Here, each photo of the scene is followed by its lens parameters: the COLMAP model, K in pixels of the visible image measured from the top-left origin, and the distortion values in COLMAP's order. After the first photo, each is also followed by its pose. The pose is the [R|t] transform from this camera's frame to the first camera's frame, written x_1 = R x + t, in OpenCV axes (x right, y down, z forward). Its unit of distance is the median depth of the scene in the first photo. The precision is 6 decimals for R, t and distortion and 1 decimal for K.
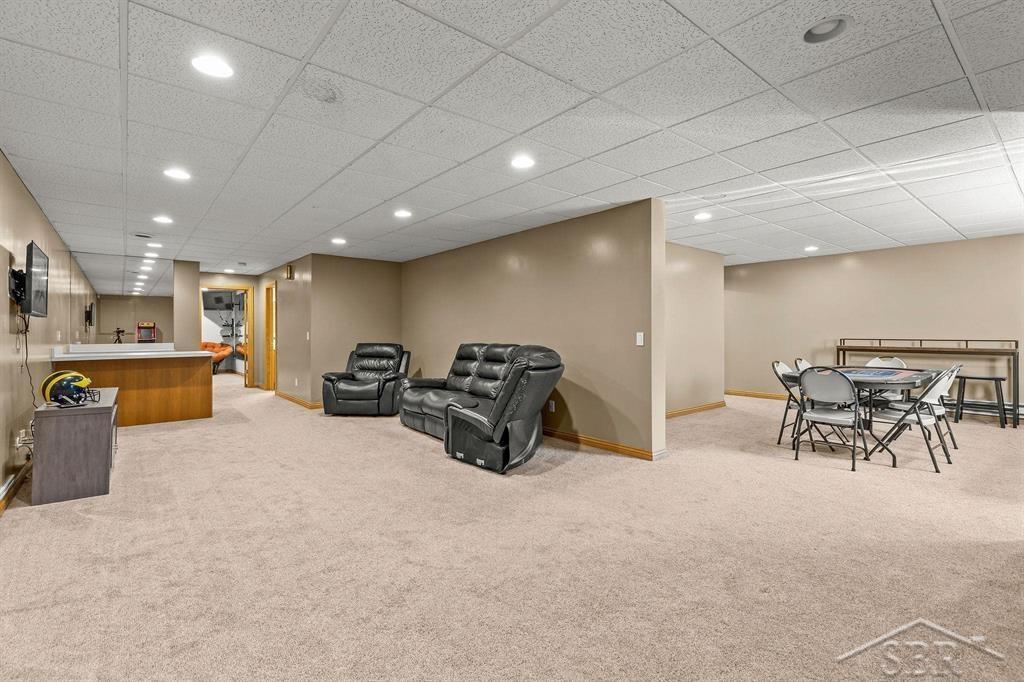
lens RADIAL K [[463.6, 0, 504.8], [0, 463.6, 332.2], [0, 0, 1]] dist [0.001870, 0.000307]
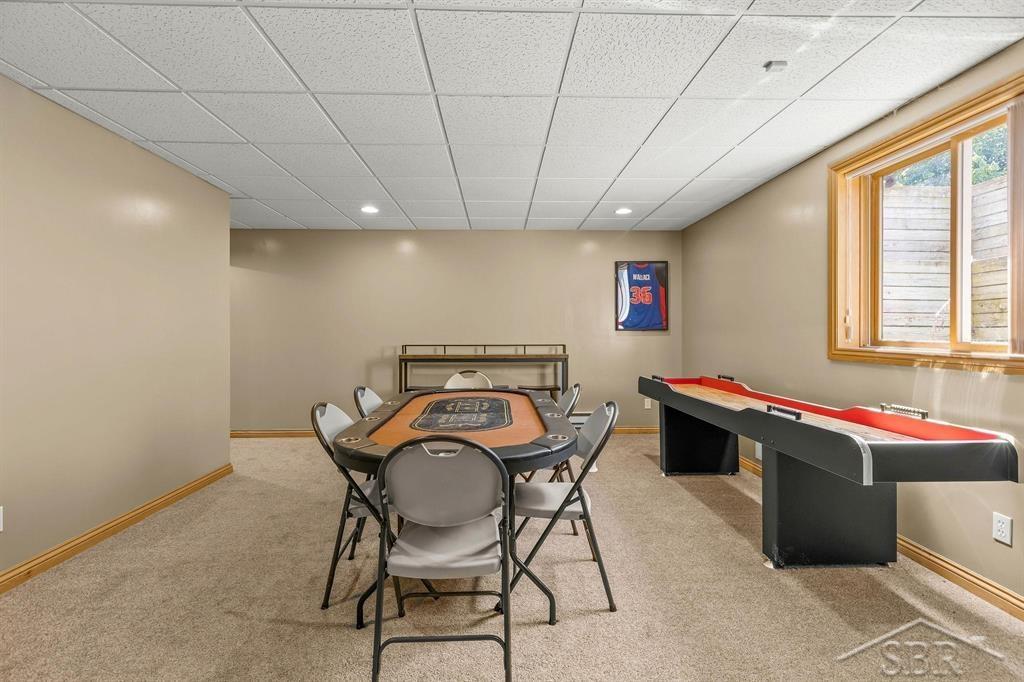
lens RADIAL K [[463.6, 0, 504.8], [0, 463.6, 332.2], [0, 0, 1]] dist [0.001870, 0.000307]
pose [[0.611684, 0.004165, 0.791091, 0.302404], [0.002947, 0.999967, -0.007543, -0.000165], [-0.791097, 0.006945, 0.611652, 0.519097]]
